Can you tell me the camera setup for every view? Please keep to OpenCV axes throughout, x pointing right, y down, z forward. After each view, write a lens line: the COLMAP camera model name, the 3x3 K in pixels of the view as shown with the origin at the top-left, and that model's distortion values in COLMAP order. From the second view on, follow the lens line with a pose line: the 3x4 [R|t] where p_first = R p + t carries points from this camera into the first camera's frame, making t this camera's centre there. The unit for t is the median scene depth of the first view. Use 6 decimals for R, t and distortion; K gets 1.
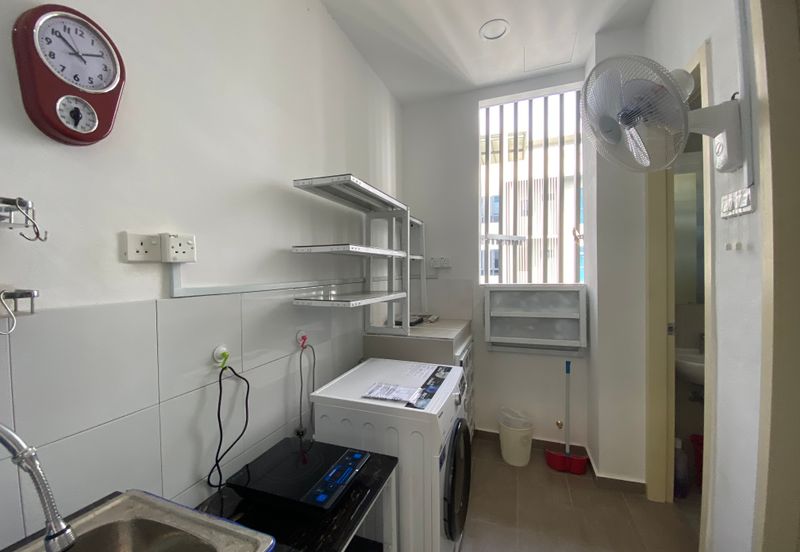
lens RADIAL K [[328.3, 0, 394.7], [0, 328.3, 272.4], [0, 0, 1]] dist [-0.002168, -0.000728]
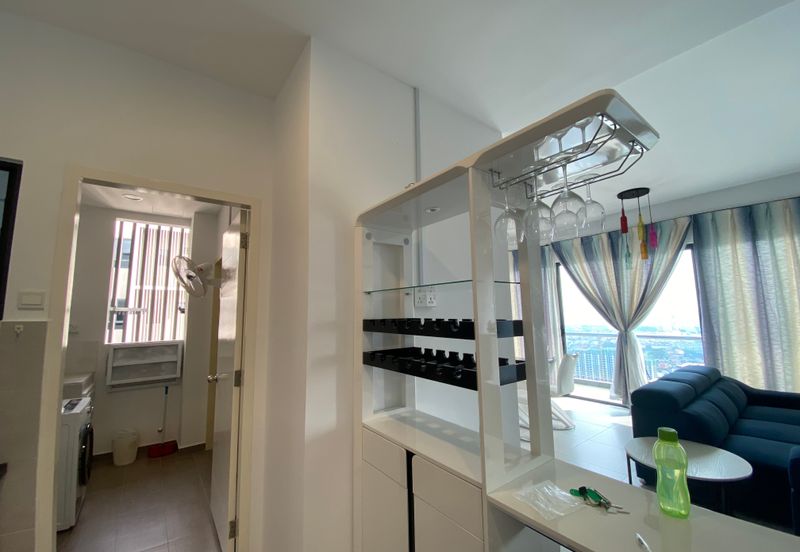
lens RADIAL K [[328.3, 0, 391.4], [0, 328.3, 273.1], [0, 0, 1]] dist [-0.002168, -0.000728]
pose [[0.550050, 0.102128, 0.828864, -0.284703], [0.018596, 0.990751, -0.134416, -0.060991], [-0.834925, 0.089349, 0.543063, -0.891433]]
